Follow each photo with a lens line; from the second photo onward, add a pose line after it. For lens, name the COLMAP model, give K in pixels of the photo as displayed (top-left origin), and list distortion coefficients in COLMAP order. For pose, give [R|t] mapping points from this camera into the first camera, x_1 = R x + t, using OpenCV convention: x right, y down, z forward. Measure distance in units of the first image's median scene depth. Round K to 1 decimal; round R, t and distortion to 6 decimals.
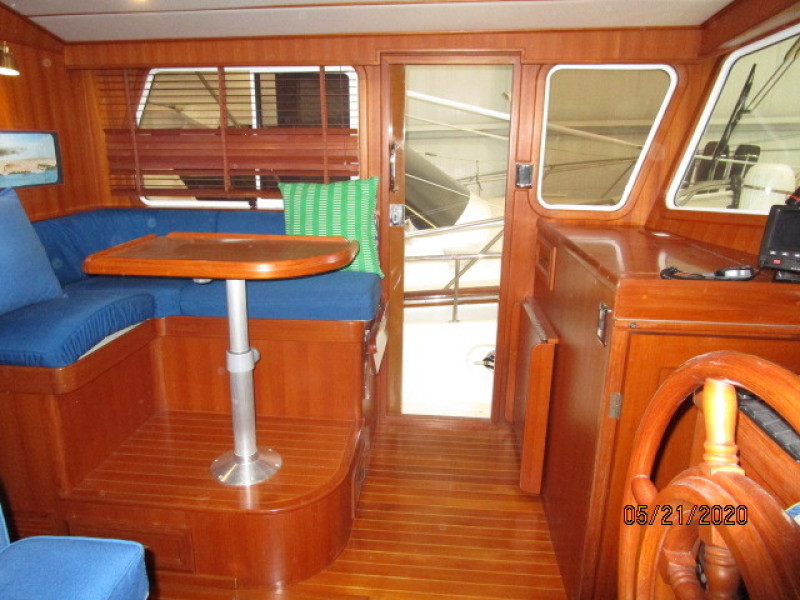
lens RADIAL K [[568.0, 0, 402.2], [0, 568.0, 297.9], [0, 0, 1]] dist [-0.027808, 0.004137]
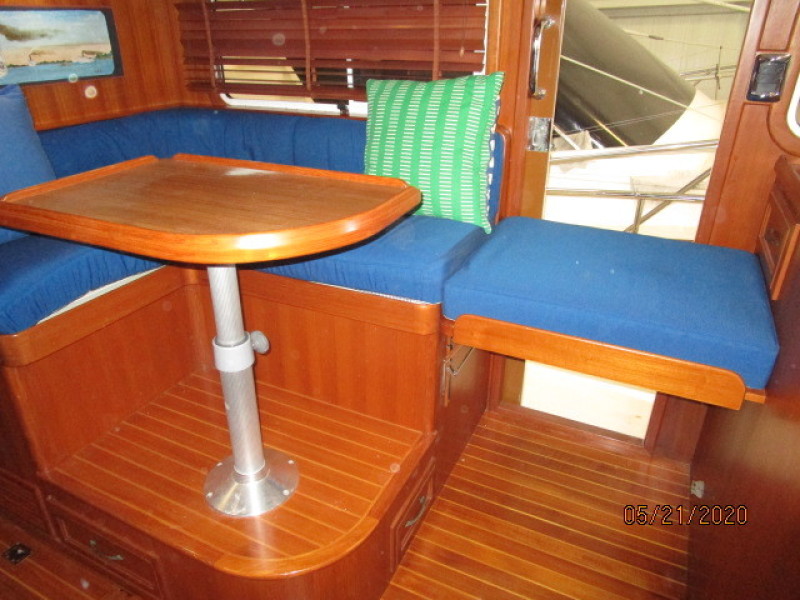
lens RADIAL K [[568.0, 0, 402.2], [0, 568.0, 297.9], [0, 0, 1]] dist [-0.027808, 0.004137]
pose [[0.932354, 0.147515, -0.330083, 0.092131], [-0.084711, 0.976694, 0.197213, -0.080260], [0.351482, -0.155911, 0.923121, 0.324098]]
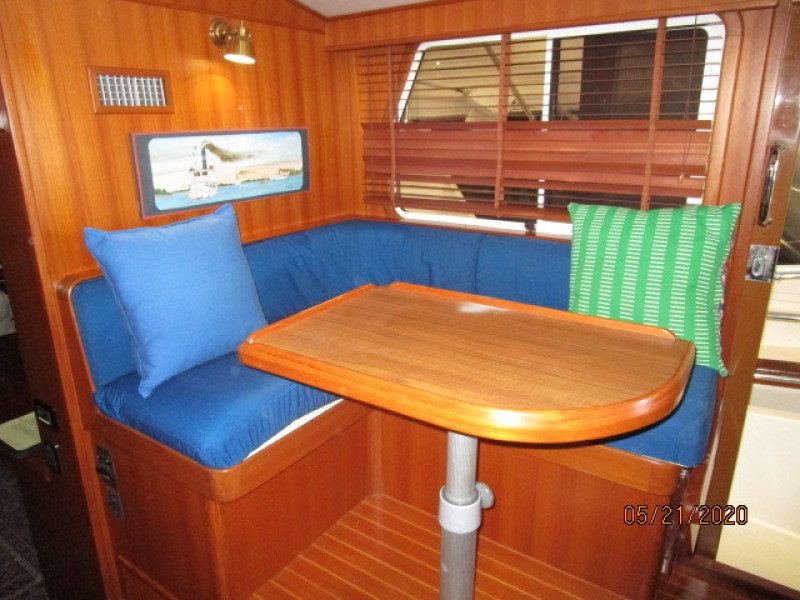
lens RADIAL K [[568.0, 0, 402.2], [0, 568.0, 297.9], [0, 0, 1]] dist [-0.027808, 0.004137]
pose [[0.869462, 0.130593, -0.476426, -0.054942], [-0.111982, 0.991422, 0.067394, -0.112972], [0.481140, -0.005245, 0.876628, 0.311538]]
